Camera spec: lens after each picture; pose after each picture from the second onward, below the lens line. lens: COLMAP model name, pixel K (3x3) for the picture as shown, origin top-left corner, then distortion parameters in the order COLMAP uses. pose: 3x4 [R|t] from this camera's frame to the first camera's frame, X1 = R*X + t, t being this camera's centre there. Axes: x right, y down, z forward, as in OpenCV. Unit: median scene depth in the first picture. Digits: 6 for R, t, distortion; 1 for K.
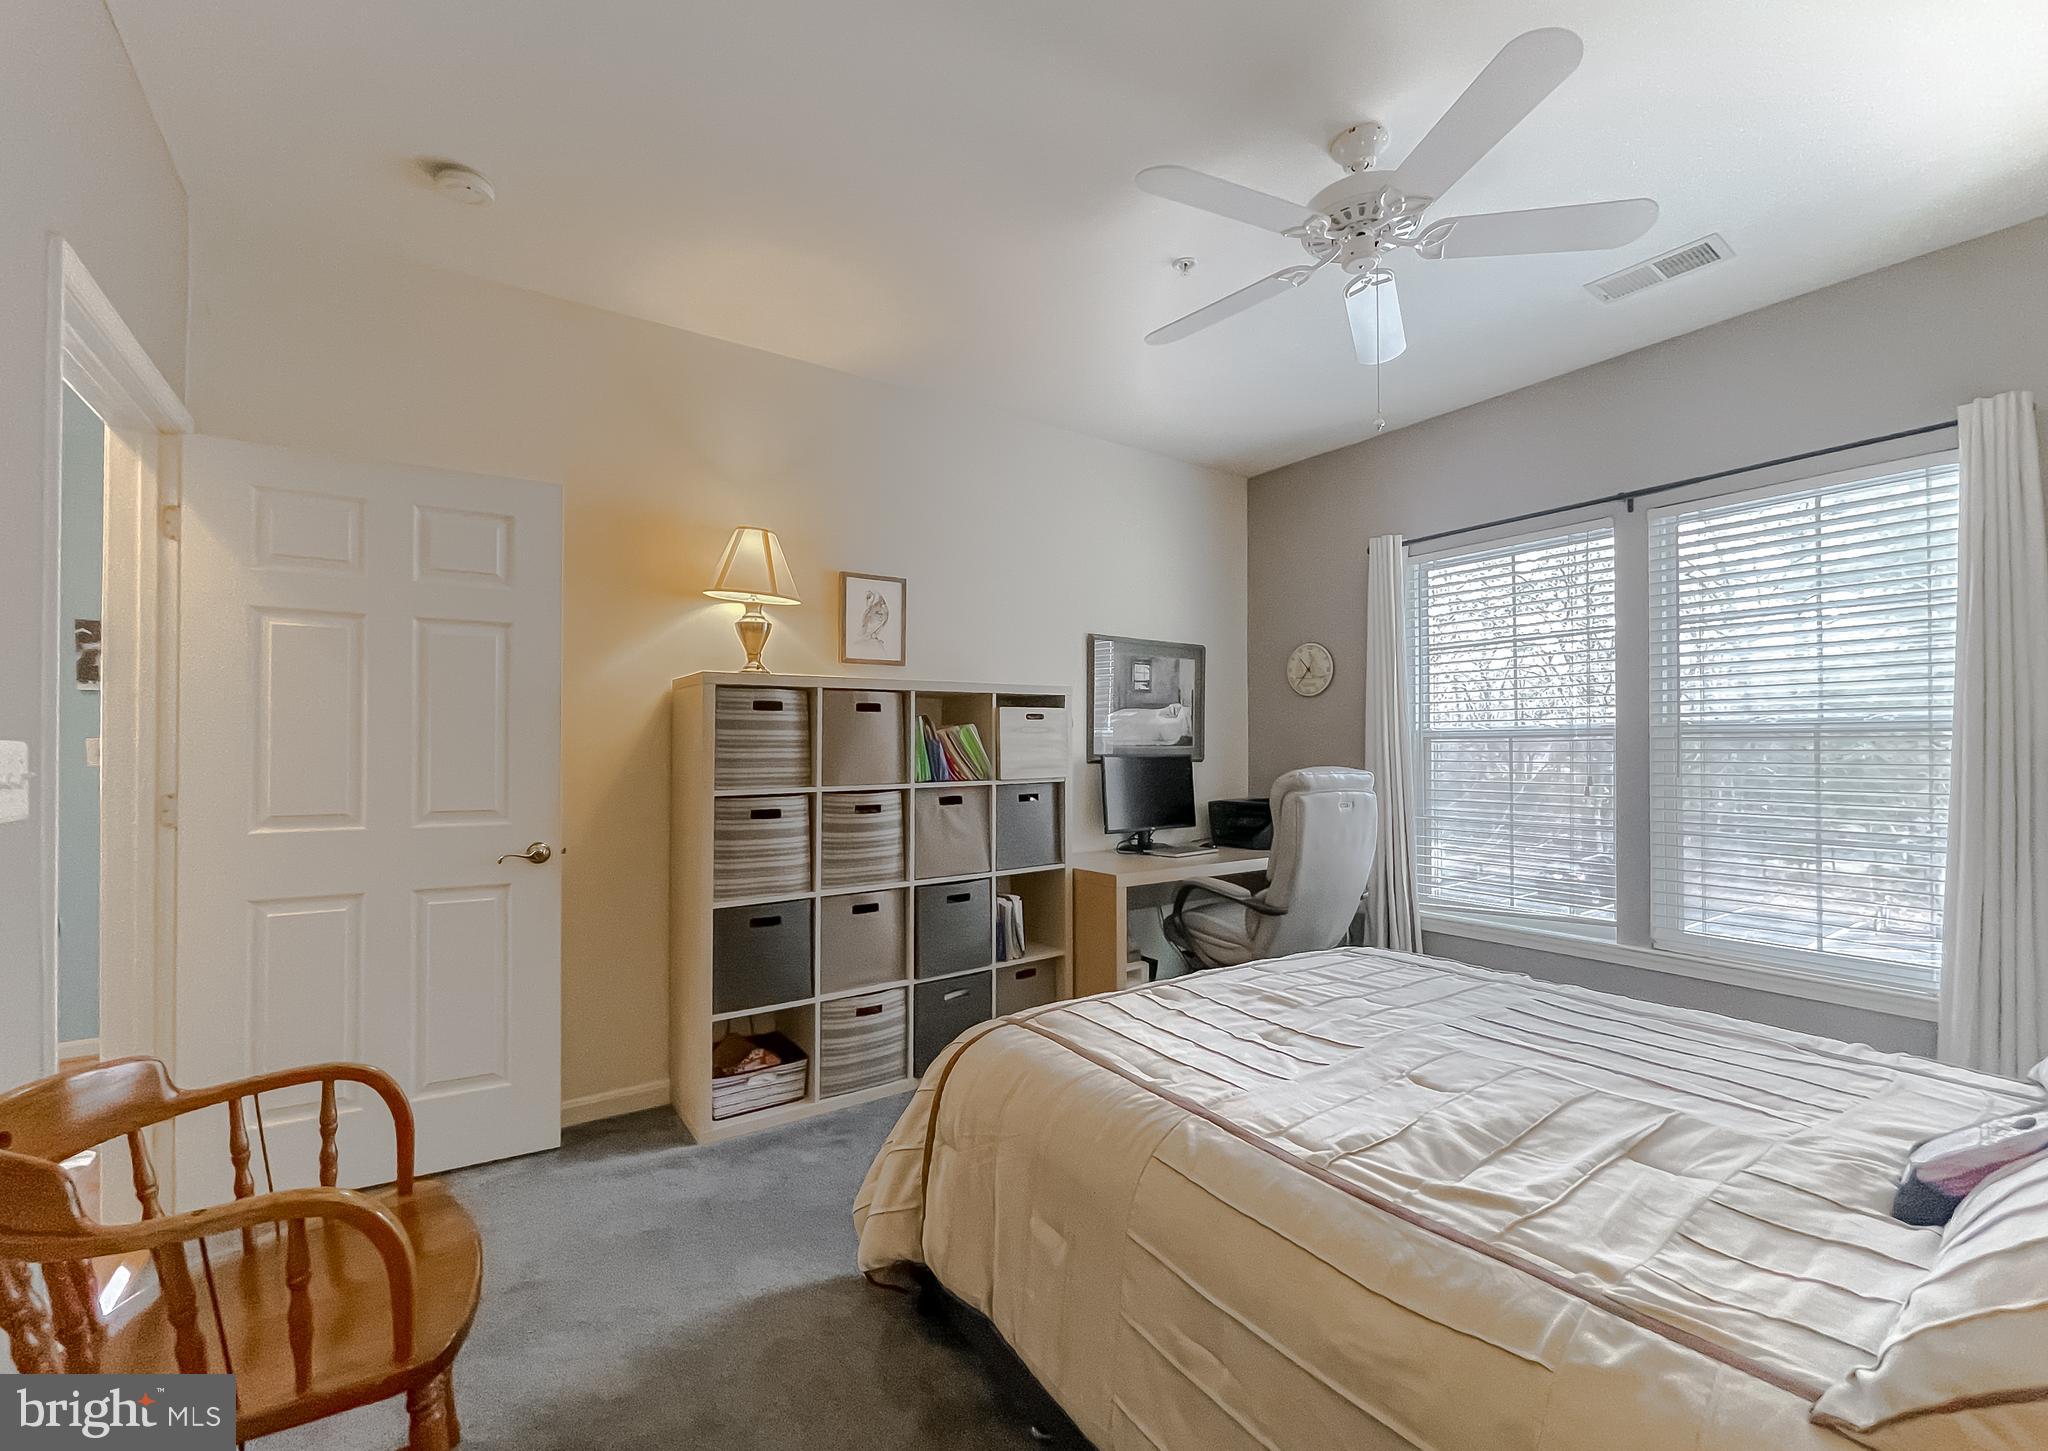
lens RADIAL K [[859.6, 0, 1016.4], [0, 859.6, 752.1], [0, 0, 1]] dist [0.000336, 0.000092]
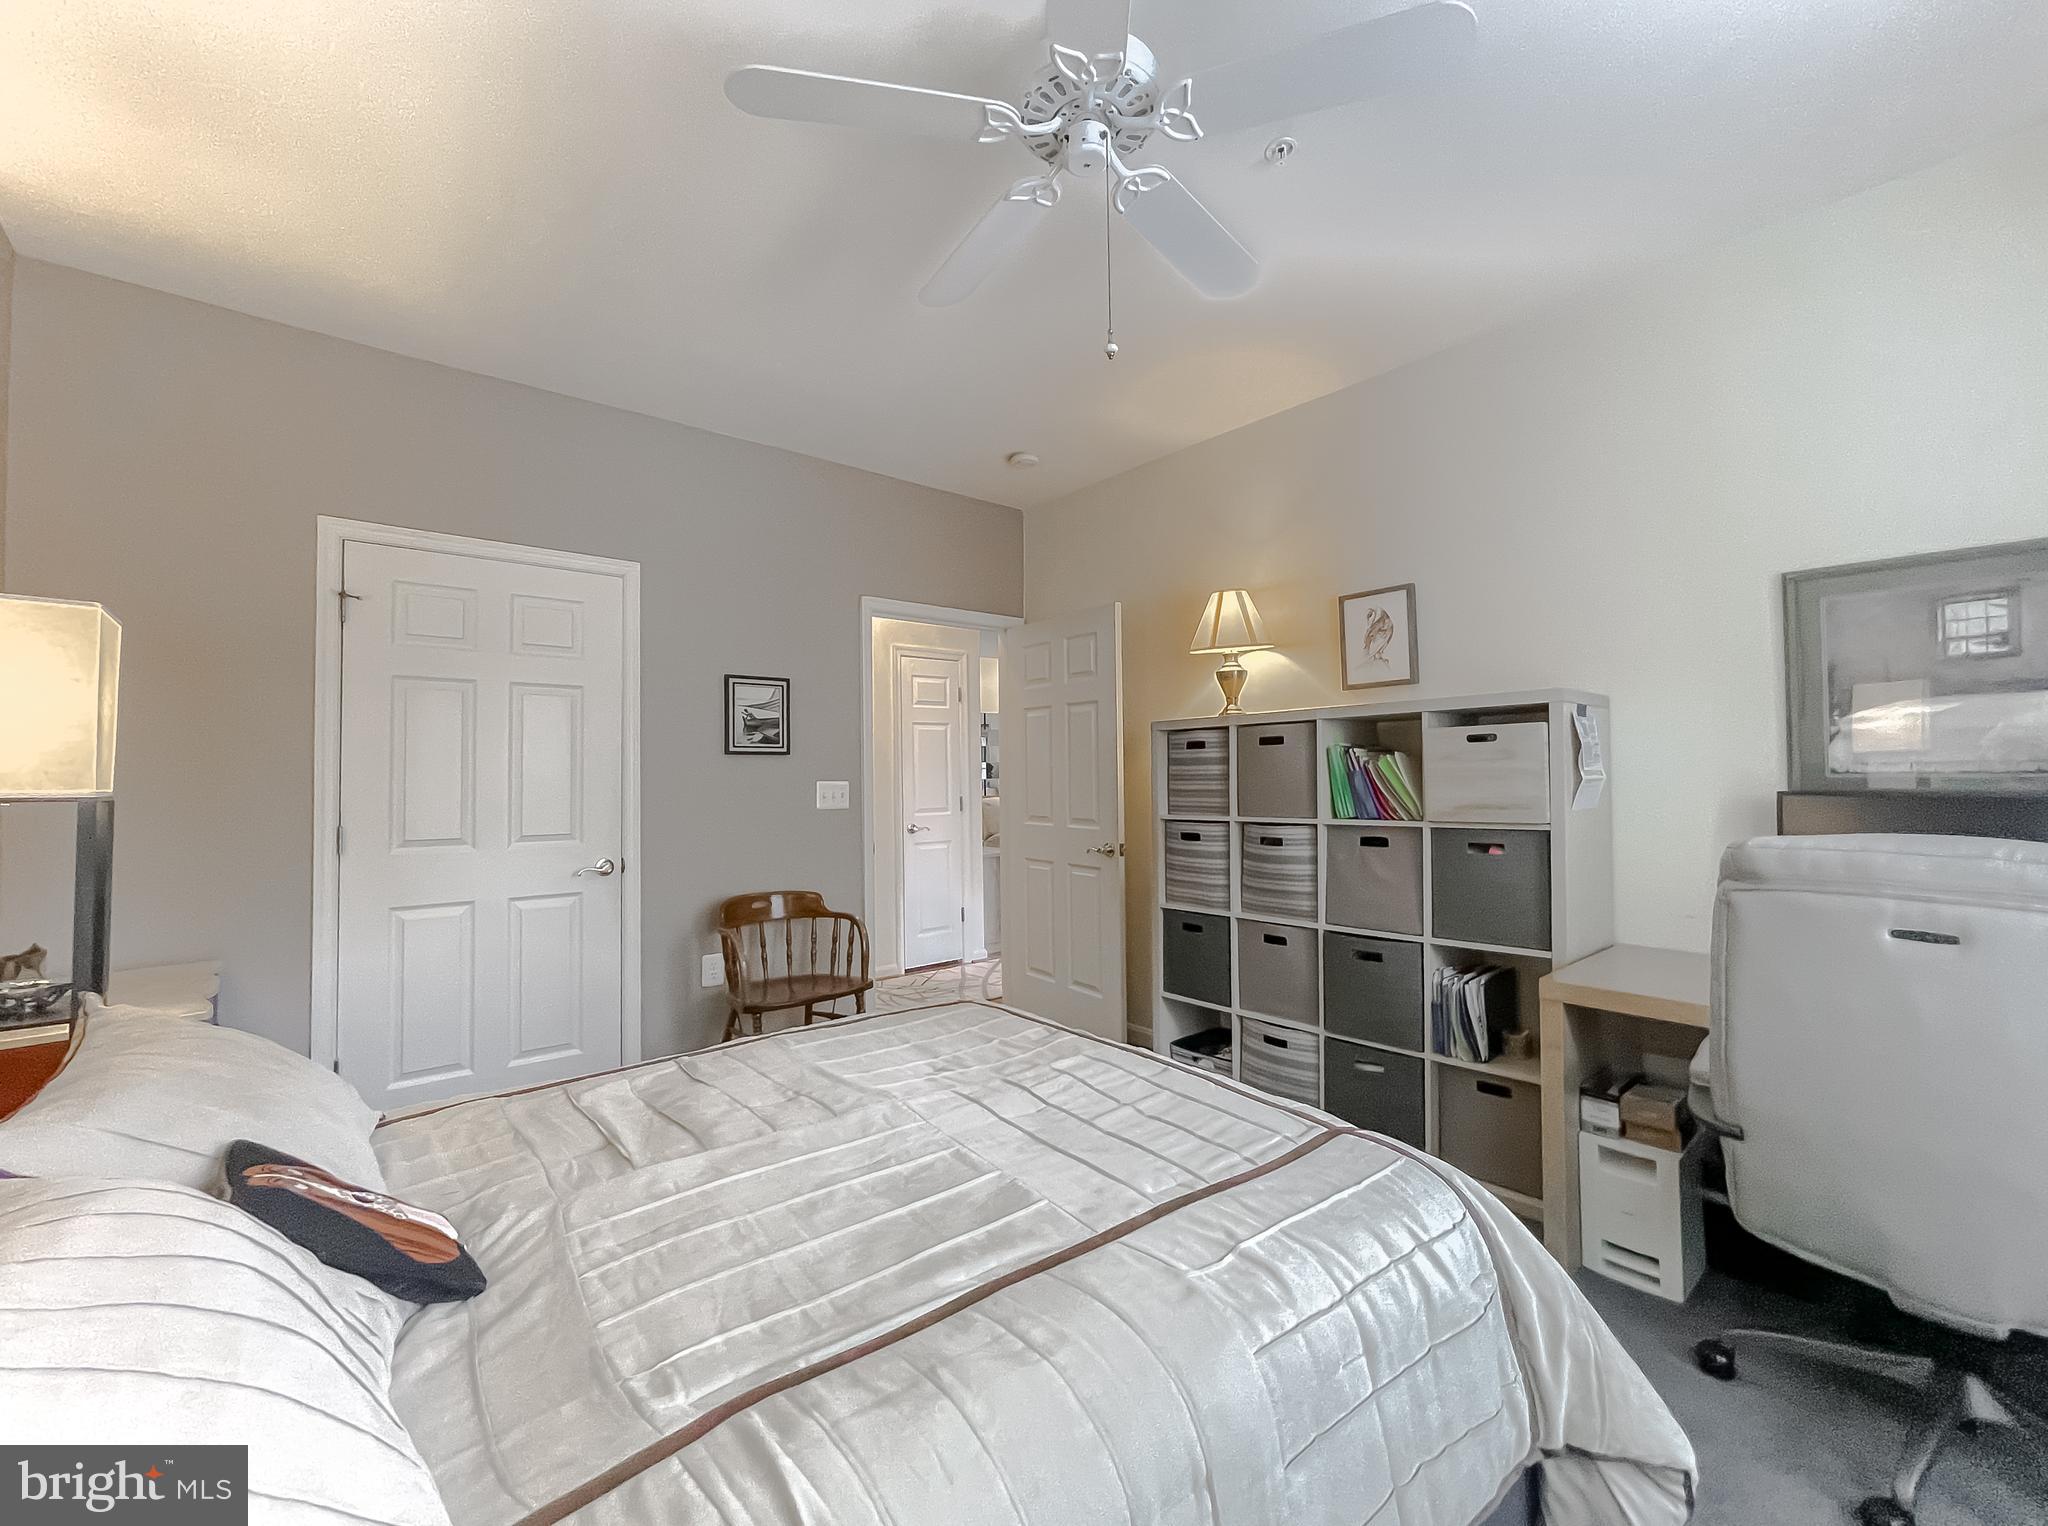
lens RADIAL K [[880.2, 0, 1021.8], [0, 880.2, 762.9], [0, 0, 1]] dist [-0.000115, 0.000016]
pose [[0.076582, -0.009647, -0.997017, 0.798146], [0.009623, 0.999914, -0.008936, -0.018536], [0.997017, -0.008910, 0.076668, 0.597163]]
